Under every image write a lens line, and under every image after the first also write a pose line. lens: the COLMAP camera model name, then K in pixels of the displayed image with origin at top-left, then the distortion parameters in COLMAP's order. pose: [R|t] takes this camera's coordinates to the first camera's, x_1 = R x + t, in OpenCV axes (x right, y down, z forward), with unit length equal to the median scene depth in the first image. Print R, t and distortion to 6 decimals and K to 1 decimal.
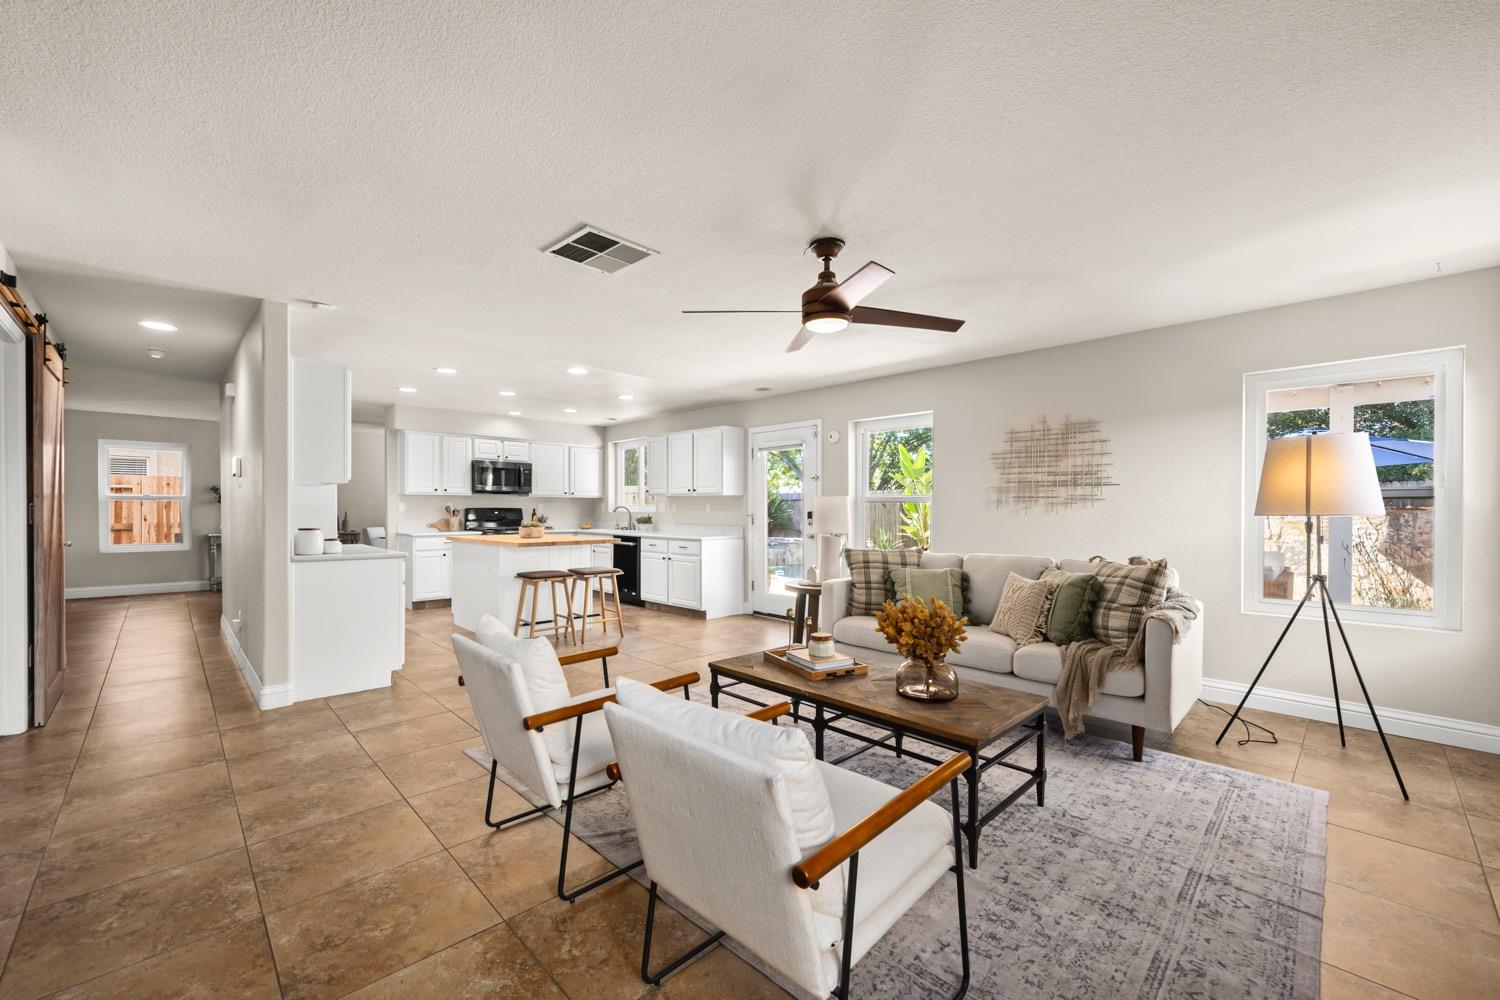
lens RADIAL K [[597.1, 0, 748.1], [0, 597.1, 507.7], [0, 0, 1]] dist [-0.003713, -0.000137]
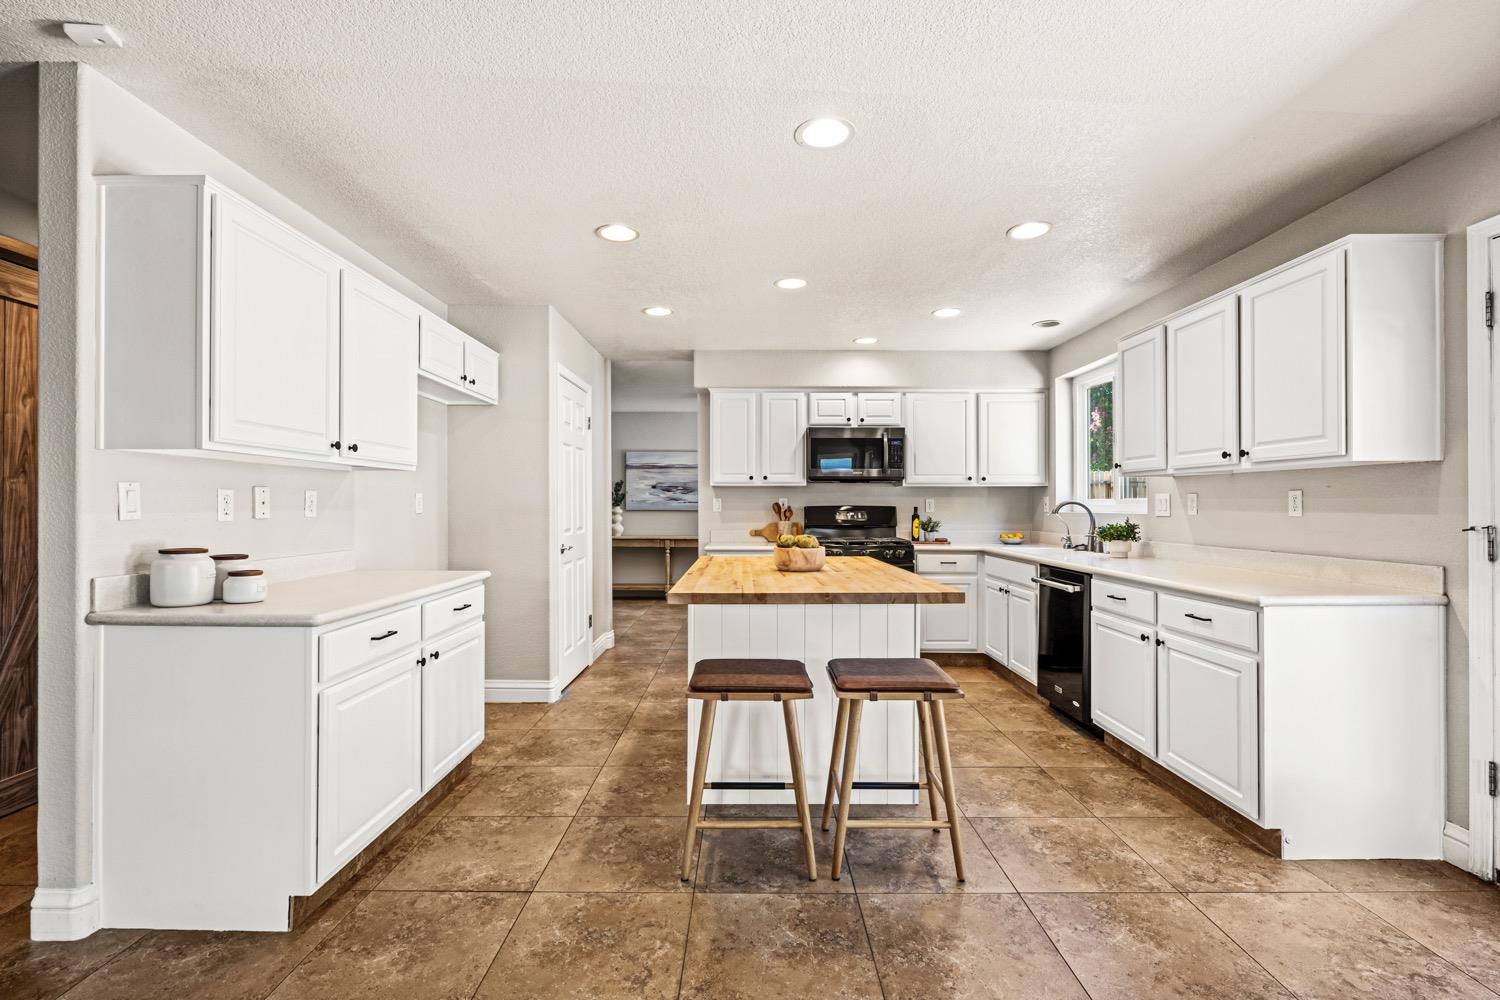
lens RADIAL K [[674.2, 0, 750.0], [0, 674.2, 500.0], [0, 0, 1]] dist [-0.002604, 0.000268]
pose [[0.714208, -0.009692, -0.699866, -0.019850], [0.003416, 0.999940, -0.010362, 0.001394], [0.699925, 0.005010, 0.714199, 0.499521]]
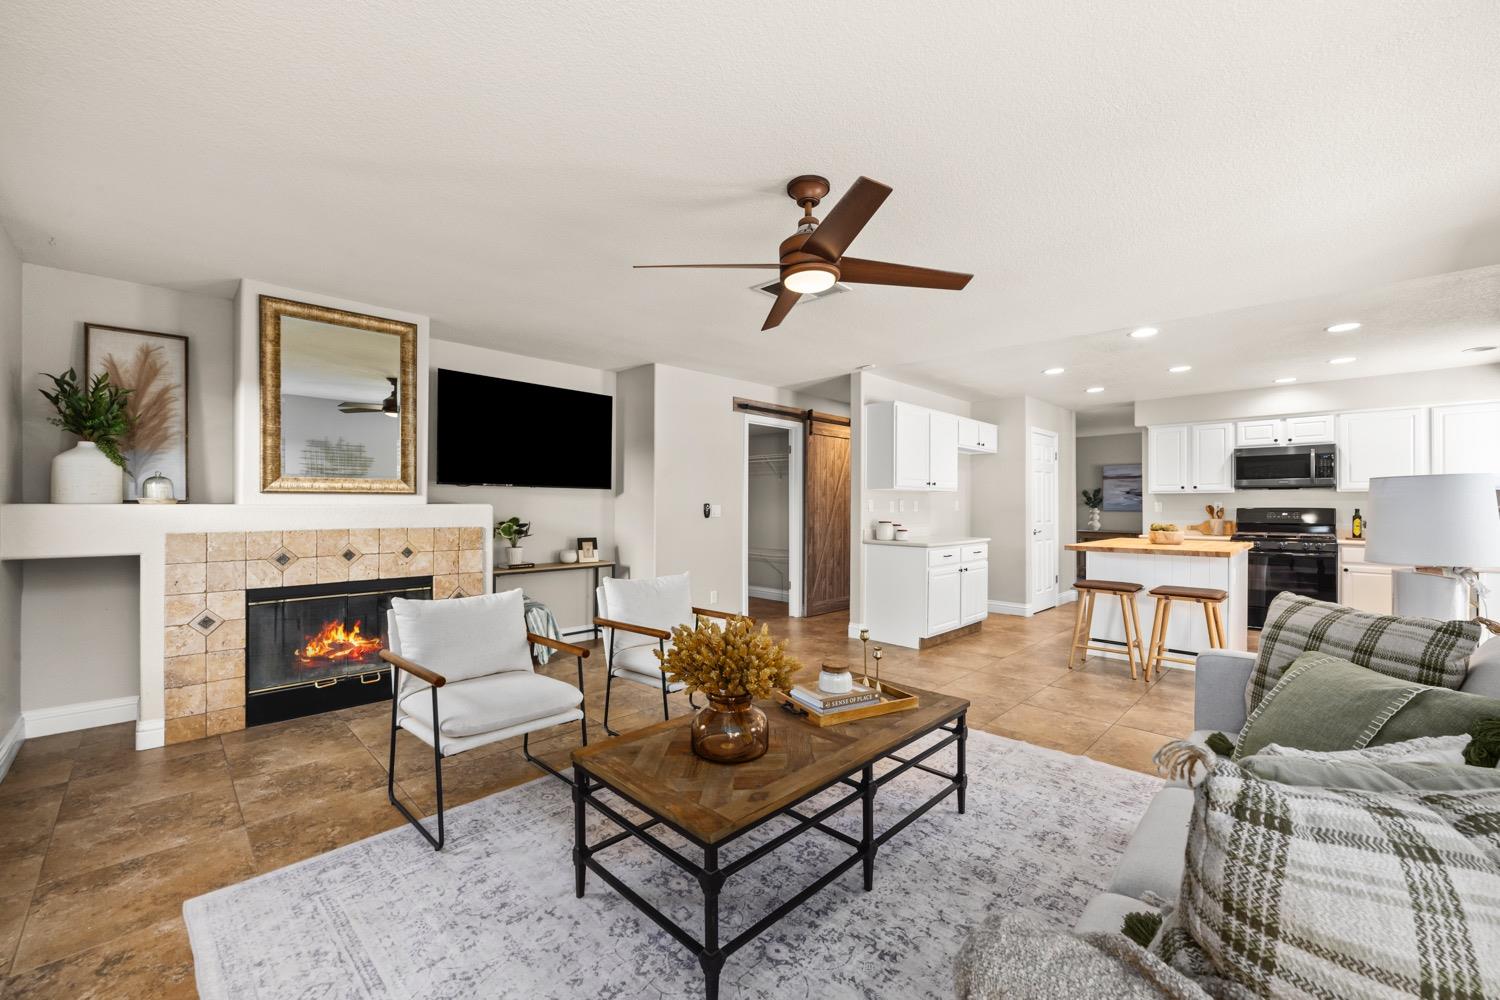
lens RADIAL K [[597.1, 0, 748.1], [0, 597.1, 507.7], [0, 0, 1]] dist [-0.003713, -0.000137]
pose [[0.018937, -0.002359, -0.999818, 0.363171], [-0.000905, 0.999997, -0.002377, 0.002807], [0.999820, 0.000950, 0.018935, 0.347047]]
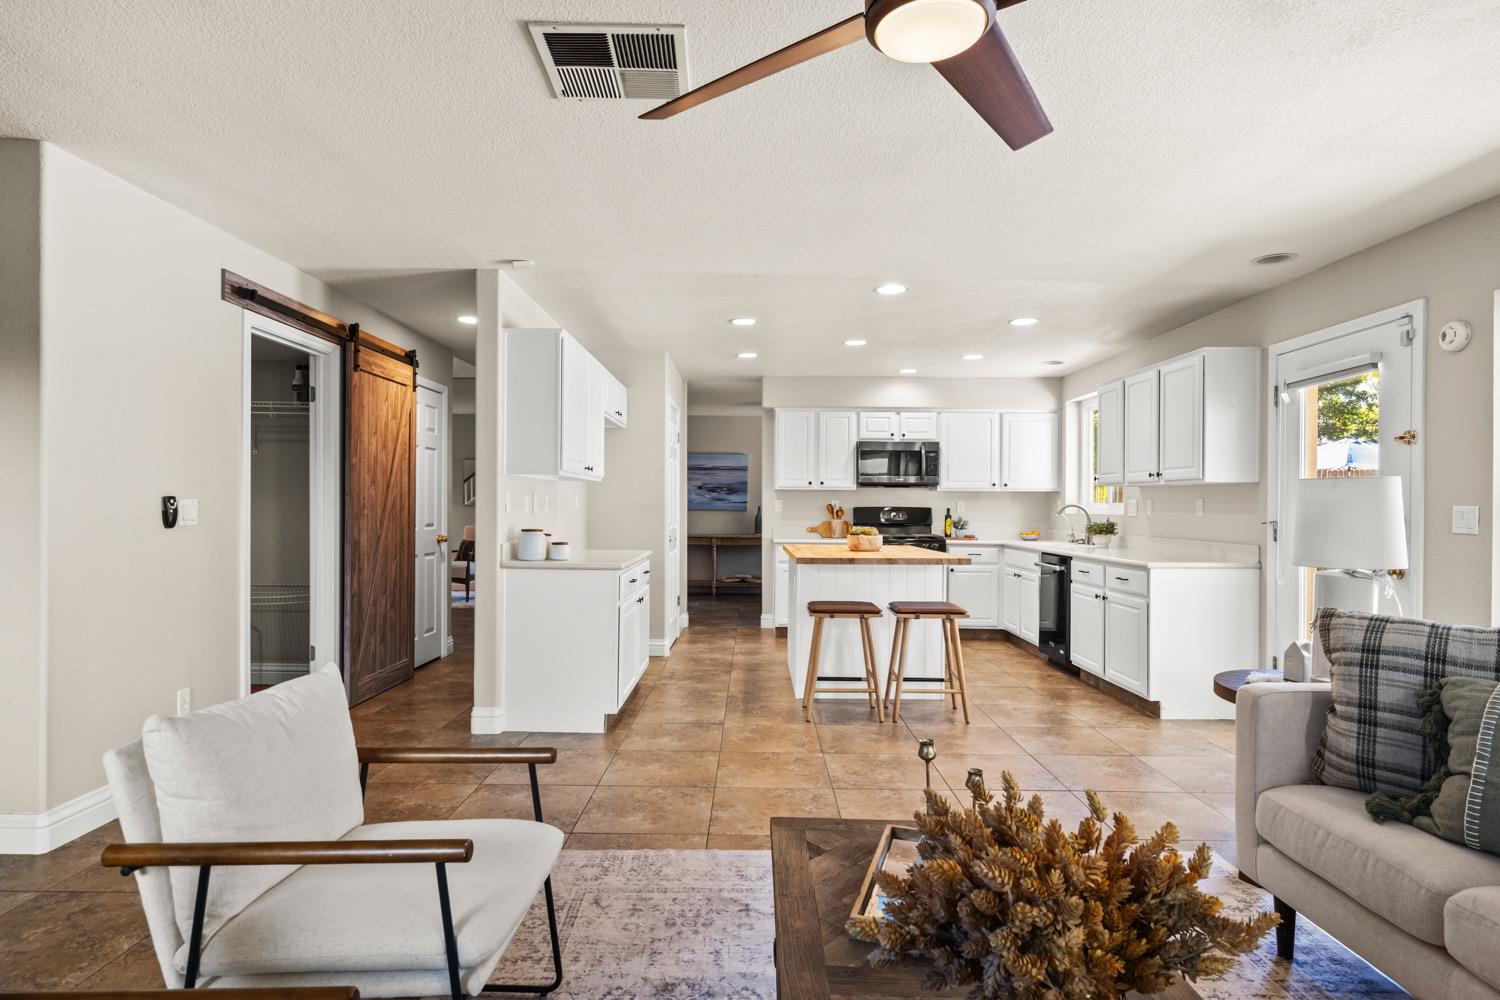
lens RADIAL K [[820.3, 0, 751.0], [0, 820.3, 504.8], [0, 0, 1]] dist [0.007081, -0.000421]
pose [[0.711491, -0.000443, -0.702695, 0.164893], [-0.002523, 0.999992, -0.003186, 0.001491], [0.702690, 0.004040, 0.711485, 0.207481]]
